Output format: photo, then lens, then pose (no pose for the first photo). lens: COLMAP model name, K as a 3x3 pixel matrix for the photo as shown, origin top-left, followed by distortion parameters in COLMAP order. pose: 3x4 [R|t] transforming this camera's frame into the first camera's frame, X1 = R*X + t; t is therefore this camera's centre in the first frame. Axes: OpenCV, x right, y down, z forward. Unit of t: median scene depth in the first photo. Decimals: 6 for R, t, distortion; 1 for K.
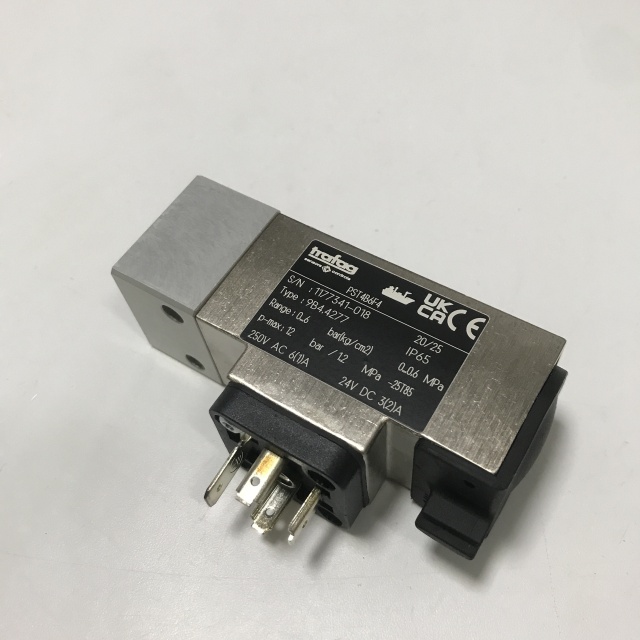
lens RADIAL K [[678.2, 0, 320.0], [0, 678.2, 320.0], [0, 0, 1]] dist [0.061829, -0.027749]
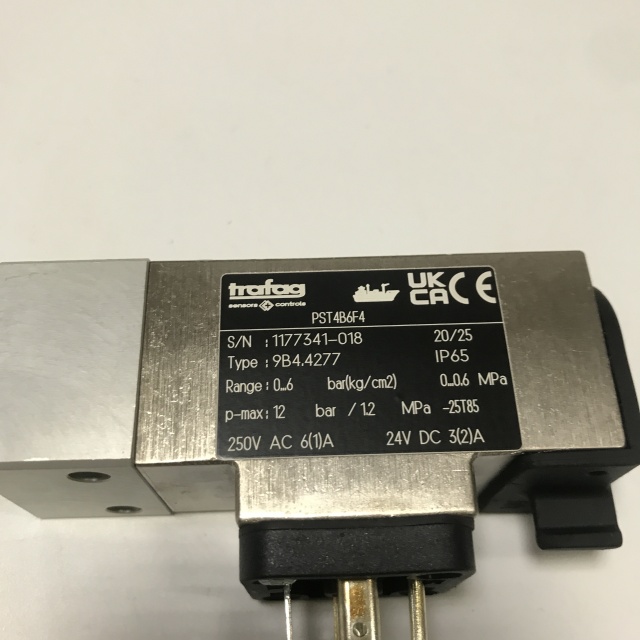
lens RADIAL K [[678.2, 0, 320.0], [0, 678.2, 320.0], [0, 0, 1]] dist [0.061829, -0.027749]
pose [[0.824465, -0.465183, 0.322277, -0.187374], [0.439092, 0.885099, 0.154267, -0.153223], [-0.357009, 0.014322, 0.933991, 0.337680]]
